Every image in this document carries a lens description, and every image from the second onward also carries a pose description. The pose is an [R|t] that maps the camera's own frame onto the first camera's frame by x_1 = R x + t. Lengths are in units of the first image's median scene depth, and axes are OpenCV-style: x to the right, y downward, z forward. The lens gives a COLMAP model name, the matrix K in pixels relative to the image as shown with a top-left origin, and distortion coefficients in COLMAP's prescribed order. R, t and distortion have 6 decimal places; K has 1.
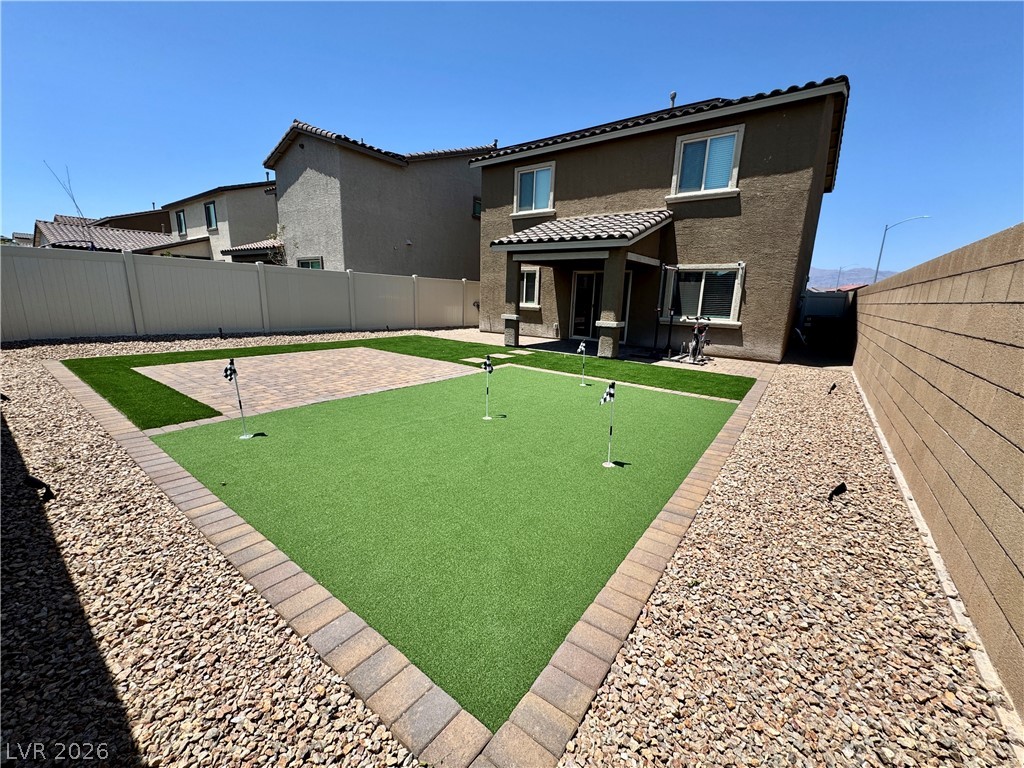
lens RADIAL K [[410.0, 0, 511.5], [0, 410.0, 384.0], [0, 0, 1]] dist [-0.001023, 0.000248]
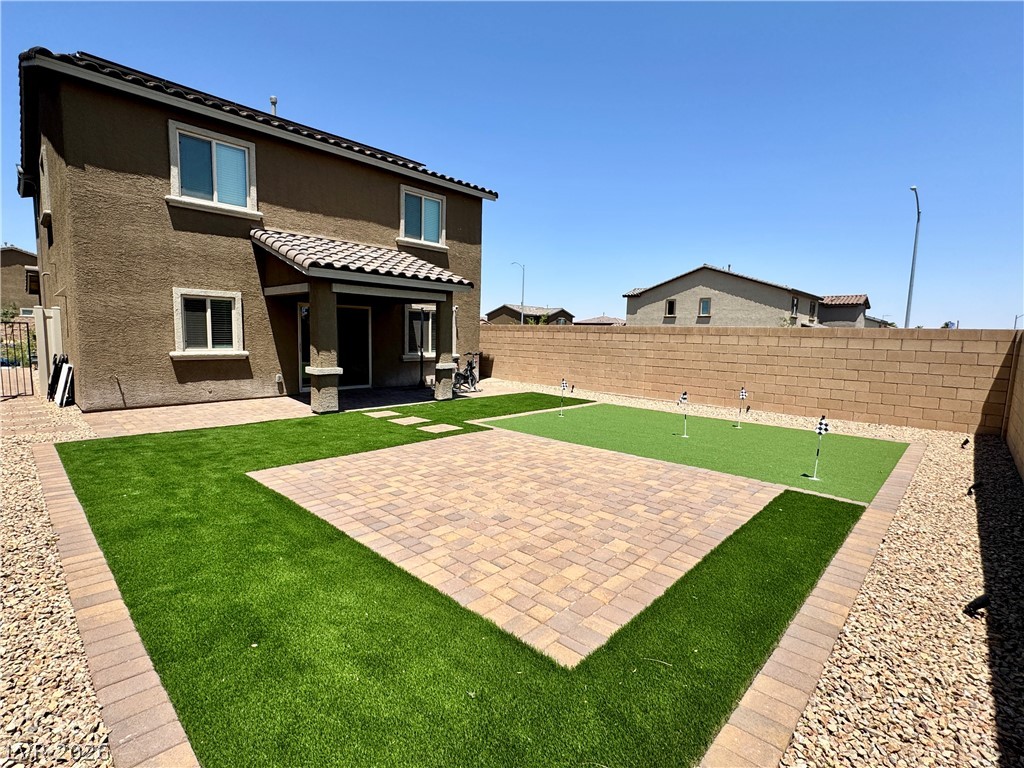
lens RADIAL K [[482.4, 0, 511.2], [0, 482.4, 386.0], [0, 0, 1]] dist [0.006635, 0.000266]
pose [[0.121622, -0.129614, 0.984077, -0.683375], [0.198381, 0.974608, 0.103849, -0.143139], [-0.972550, 0.182592, 0.144247, 0.526280]]
